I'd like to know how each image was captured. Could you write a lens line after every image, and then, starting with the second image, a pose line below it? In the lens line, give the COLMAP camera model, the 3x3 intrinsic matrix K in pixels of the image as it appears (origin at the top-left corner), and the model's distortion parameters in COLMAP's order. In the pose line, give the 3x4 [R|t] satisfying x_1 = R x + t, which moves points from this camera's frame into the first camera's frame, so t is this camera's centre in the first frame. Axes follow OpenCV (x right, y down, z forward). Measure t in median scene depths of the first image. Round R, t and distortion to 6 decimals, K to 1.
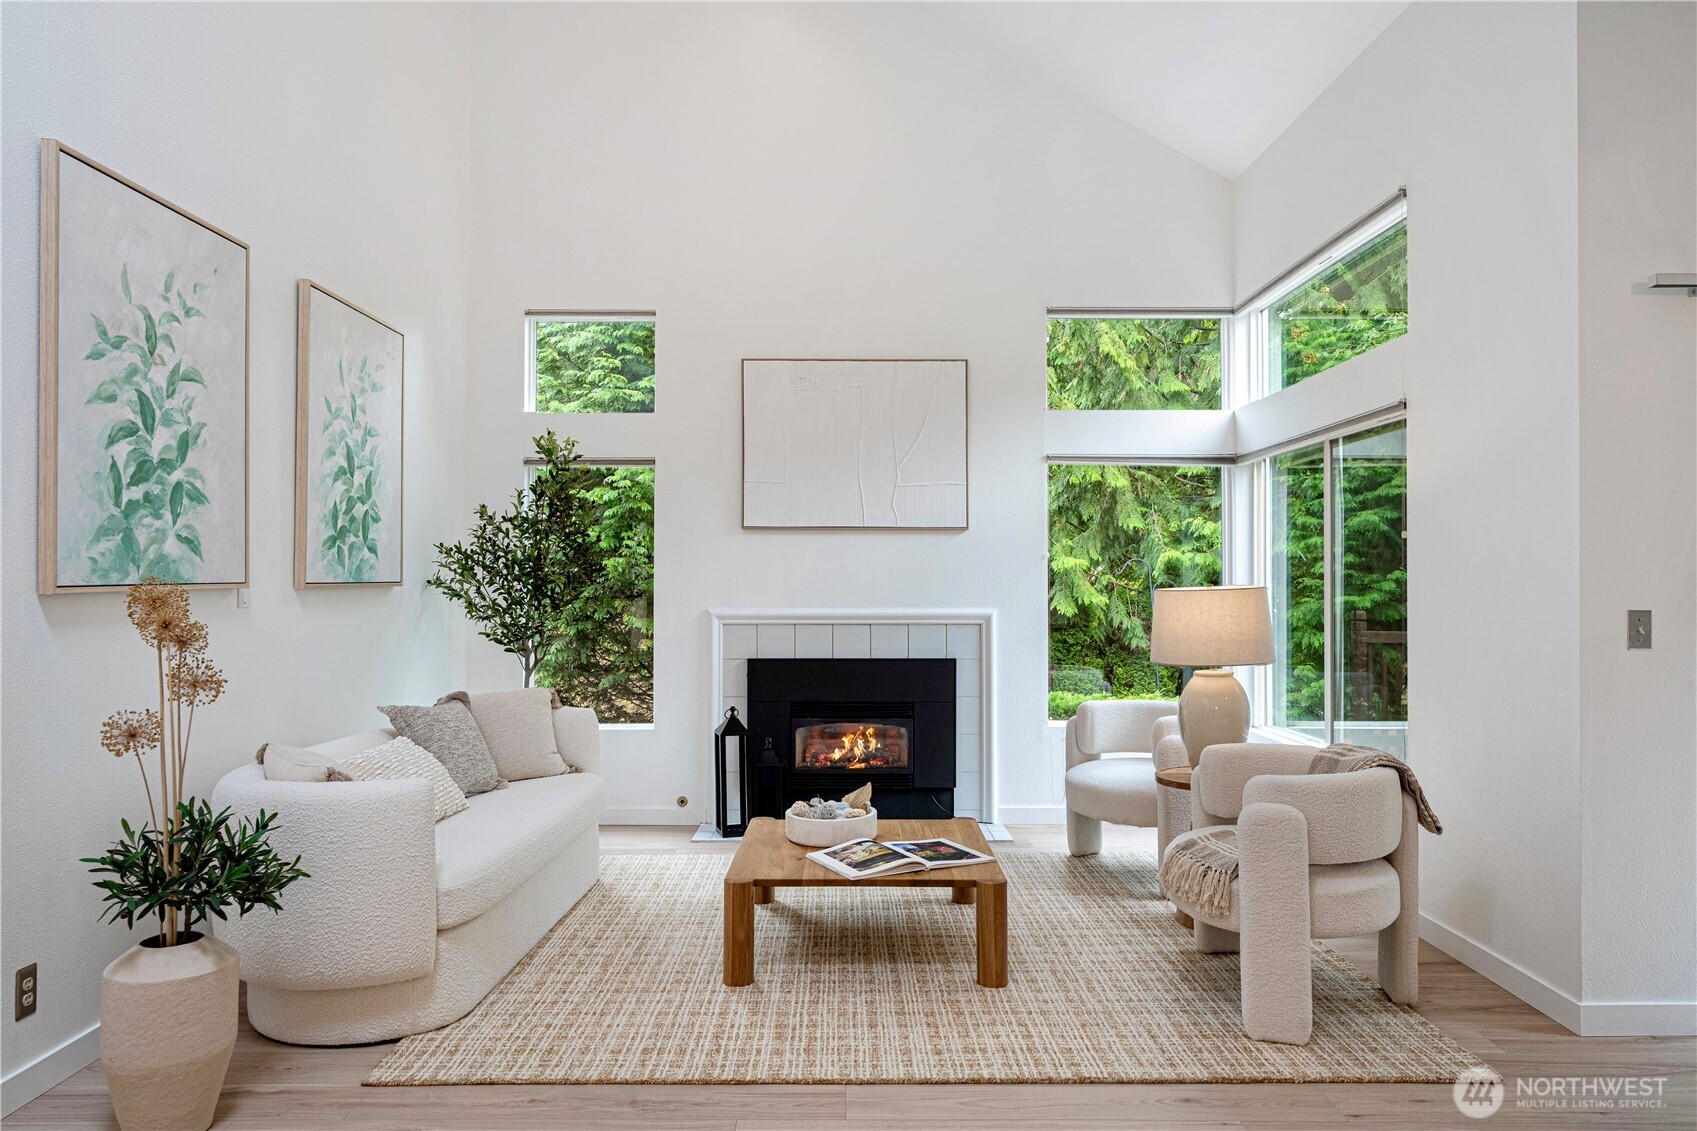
lens RADIAL K [[1090.6, 0, 845.2], [0, 1090.6, 566.0], [0, 0, 1]] dist [0.000324, 0.000350]
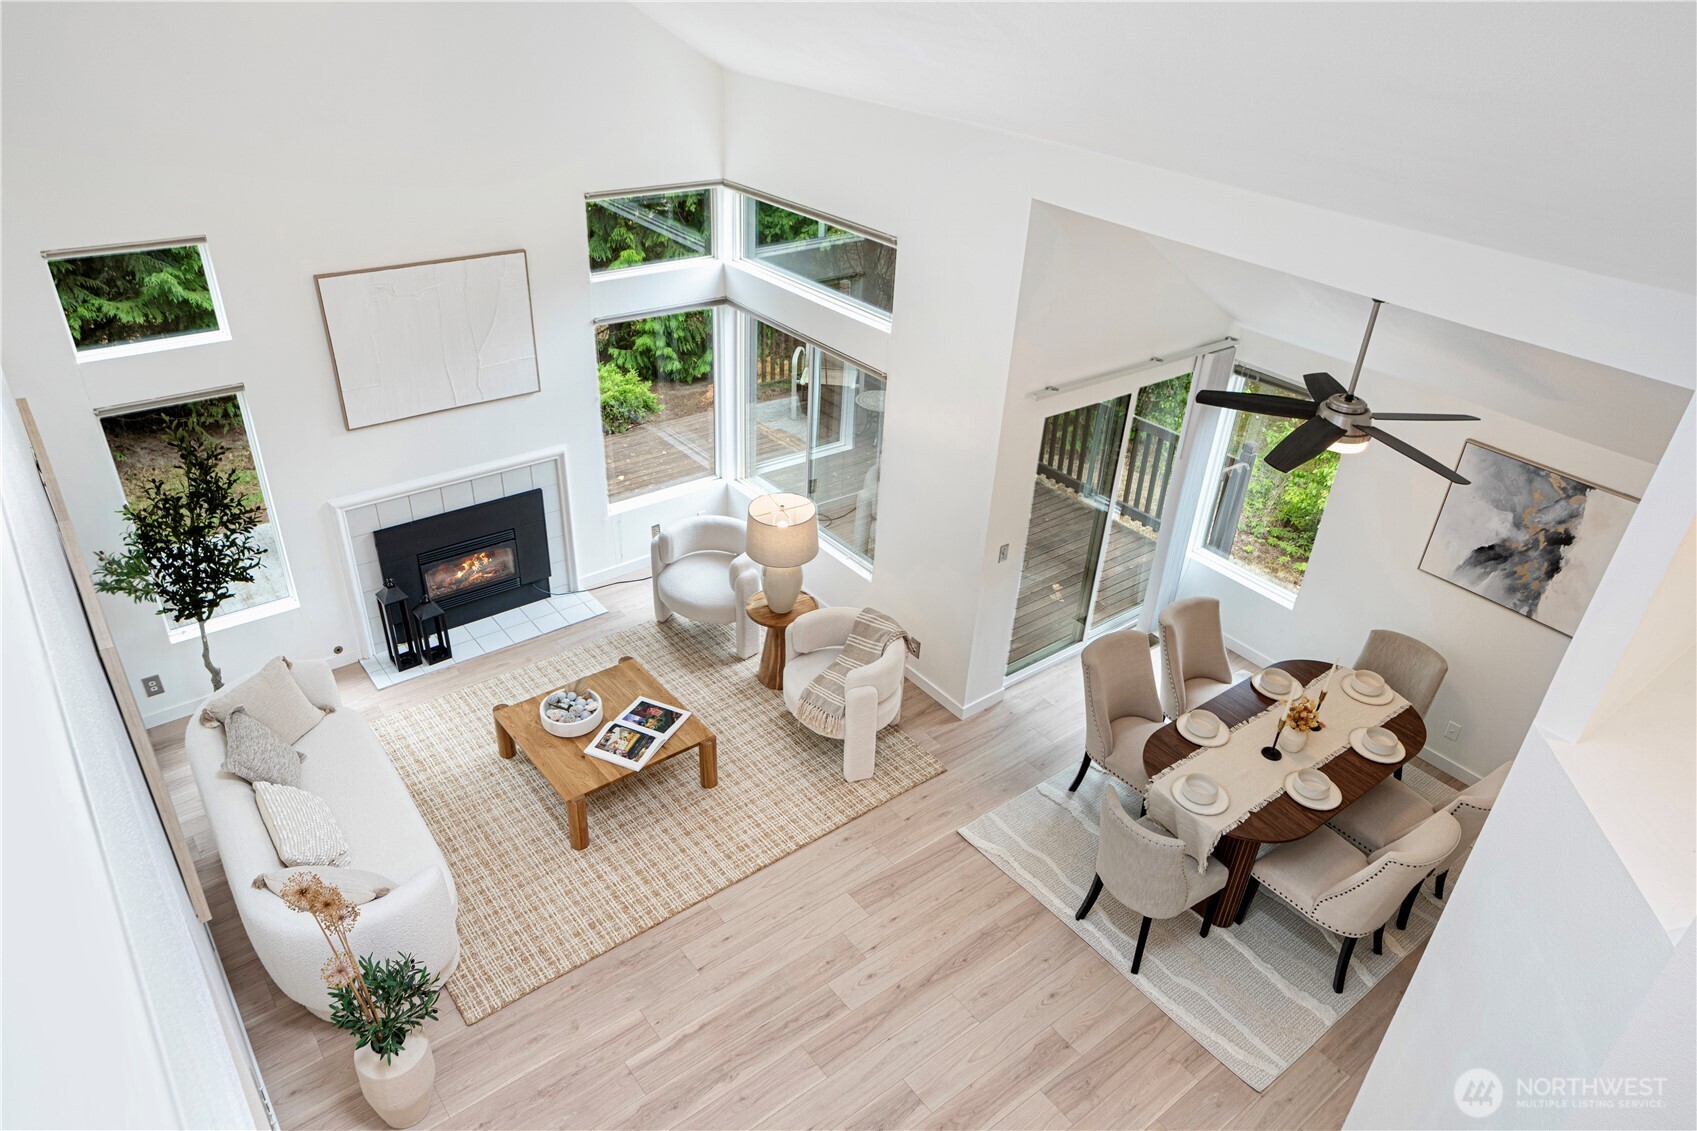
lens RADIAL K [[1090.6, 0, 845.4], [0, 1090.6, 564.9], [0, 0, 1]] dist [0.000324, 0.000350]
pose [[0.783875, -0.285340, 0.551472, -0.347064], [-0.061251, 0.848288, 0.525981, -0.531097], [-0.617891, -0.446081, 0.647474, -0.083615]]
